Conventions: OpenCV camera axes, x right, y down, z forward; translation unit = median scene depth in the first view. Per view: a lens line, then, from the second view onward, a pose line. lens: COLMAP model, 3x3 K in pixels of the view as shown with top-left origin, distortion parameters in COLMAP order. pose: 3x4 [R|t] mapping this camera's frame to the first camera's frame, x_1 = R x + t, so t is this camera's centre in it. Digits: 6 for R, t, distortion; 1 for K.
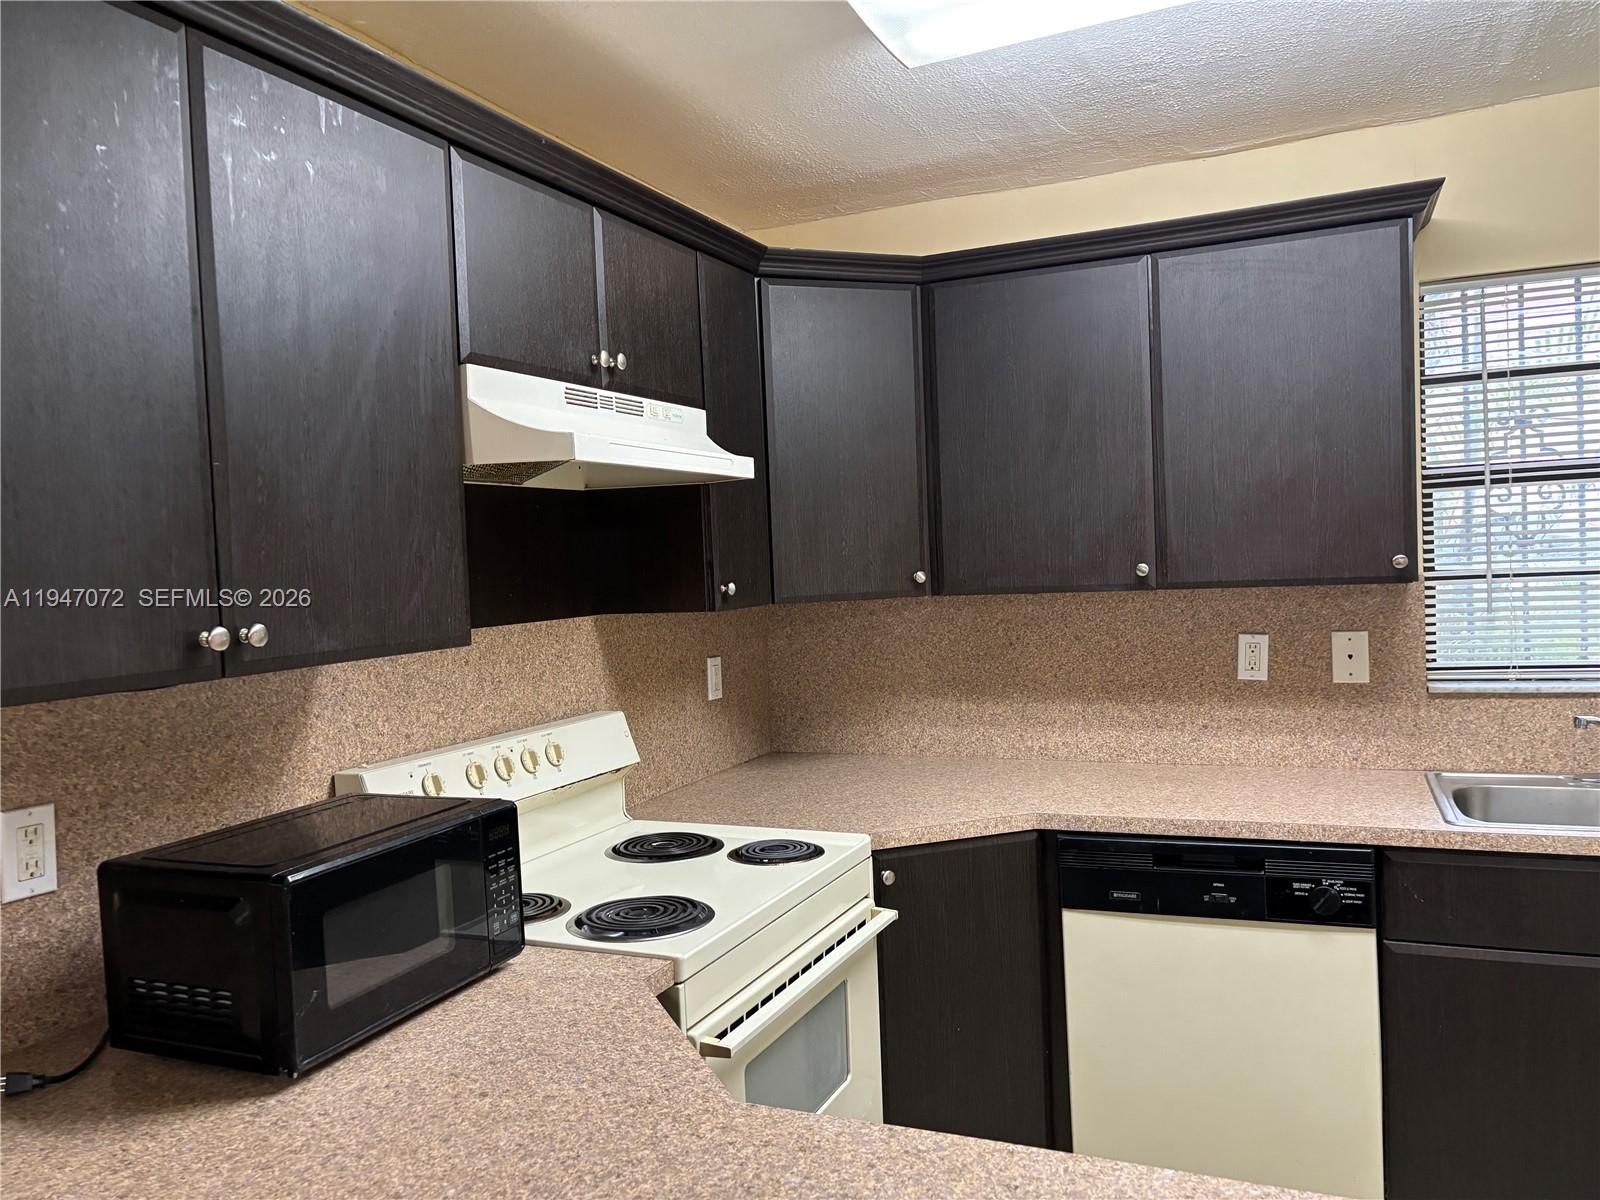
lens RADIAL K [[1244.3, 0, 798.0], [0, 1244.3, 578.5], [0, 0, 1]] dist [0.112286, -0.119004]
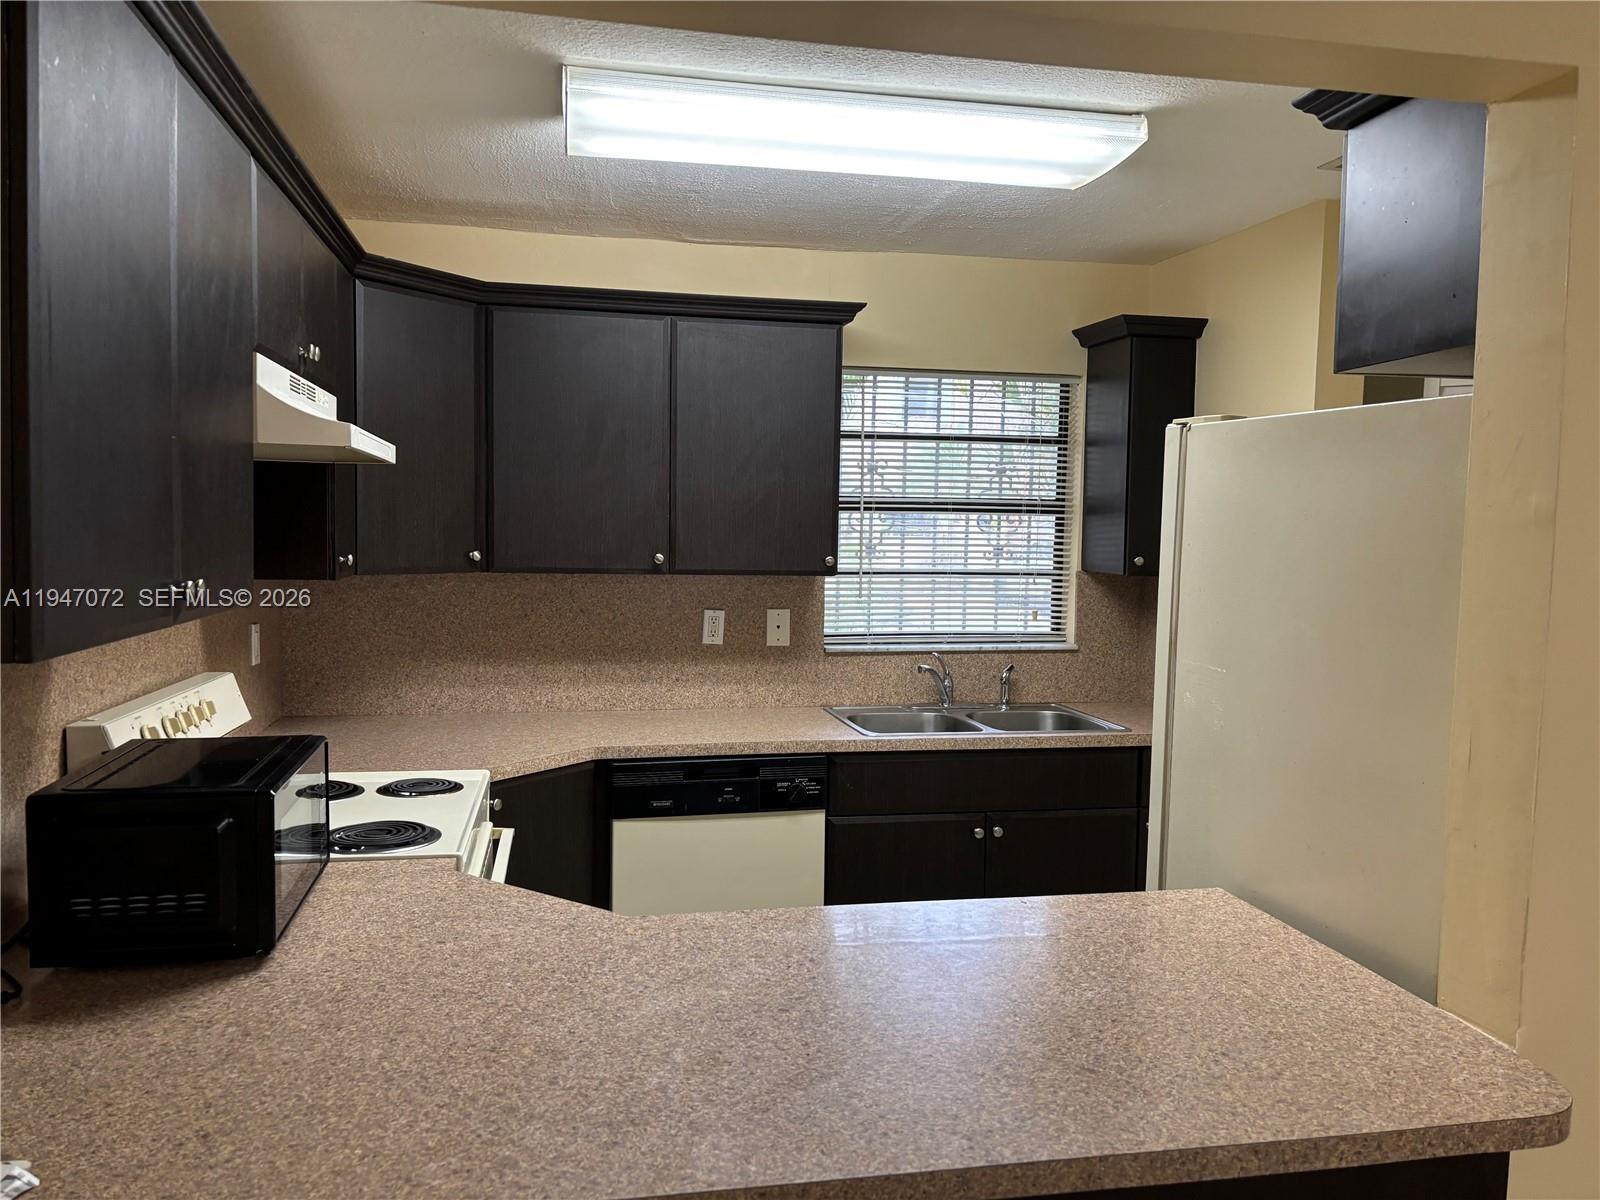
lens RADIAL K [[1227.7, 0, 805.5], [0, 1227.7, 550.1], [0, 0, 1]] dist [0.145954, -0.001969]
pose [[0.816968, 0.048667, 0.574626, -0.337667], [-0.042666, 0.998803, -0.023932, 0.008551], [-0.575103, -0.004965, 0.818066, -0.133072]]
